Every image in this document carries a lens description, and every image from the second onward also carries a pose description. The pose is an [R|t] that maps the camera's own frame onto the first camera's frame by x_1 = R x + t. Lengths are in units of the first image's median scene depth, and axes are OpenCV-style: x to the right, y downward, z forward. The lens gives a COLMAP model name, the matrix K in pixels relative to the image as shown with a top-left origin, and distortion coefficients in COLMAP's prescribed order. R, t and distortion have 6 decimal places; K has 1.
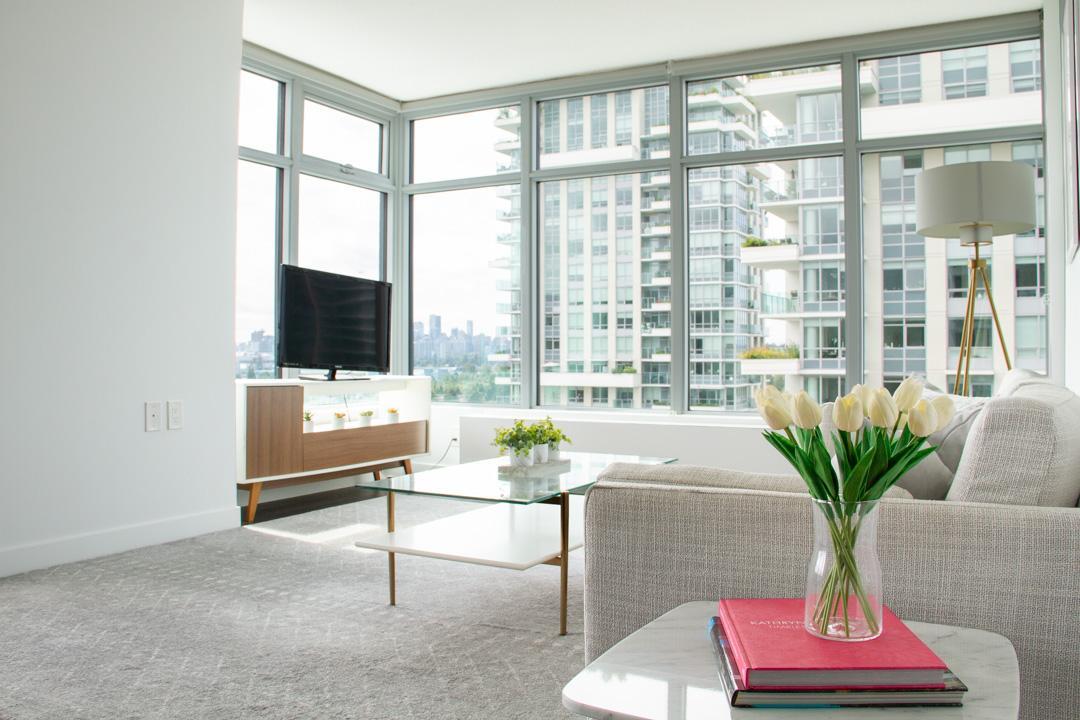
lens RADIAL K [[901.4, 0, 540.0], [0, 901.4, 360.0], [0, 0, 1]] dist [-0.175901, 0.105723]
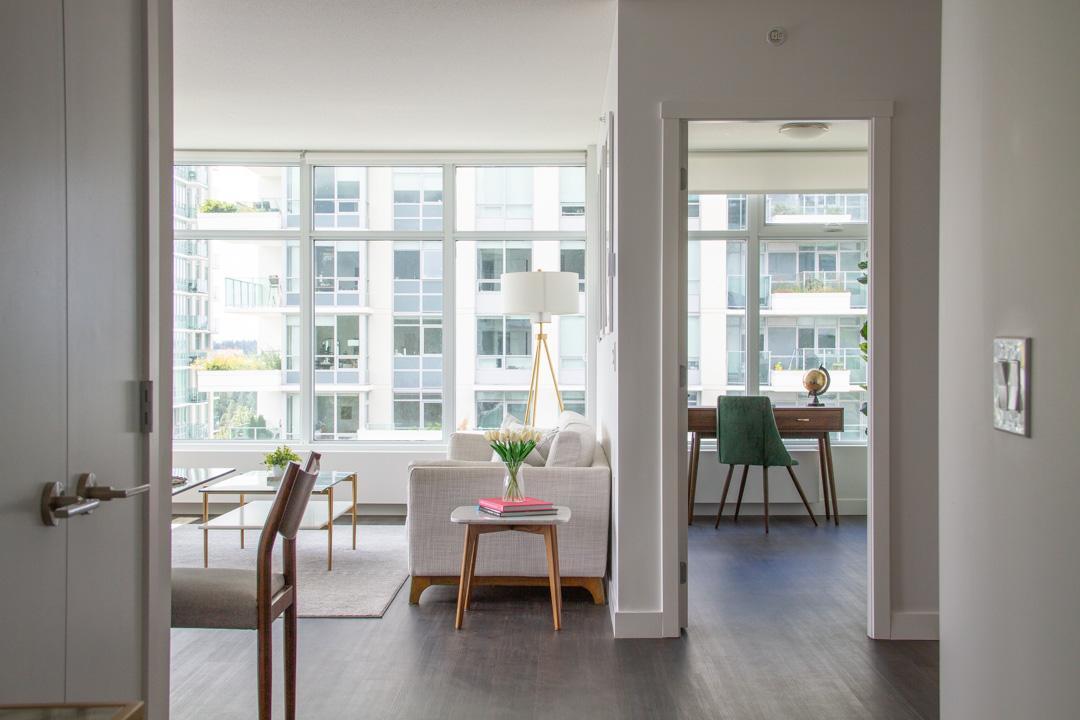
lens RADIAL K [[1361.1, 0, 540.0], [0, 1361.1, 360.0], [0, 0, 1]] dist [0.004520, 0.017315]
pose [[0.882028, 0.002326, 0.471191, -0.046422], [-0.000224, 0.999990, -0.004517, -0.004779], [-0.471197, 0.003879, 0.882019, -0.082401]]
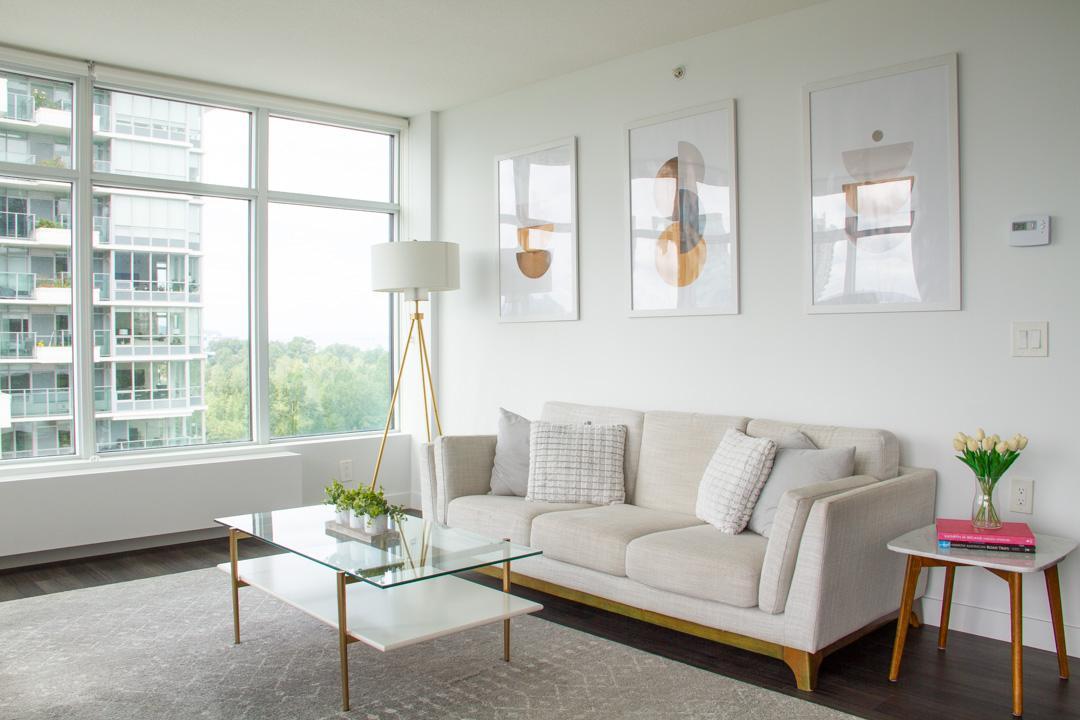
lens RADIAL K [[901.4, 0, 540.0], [0, 901.4, 360.0], [0, 0, 1]] dist [-0.175901, 0.105723]
pose [[0.304218, -0.027966, 0.952192, -0.056277], [0.010405, 0.999607, 0.026034, -0.006118], [-0.952546, 0.001988, 0.304390, 0.032243]]
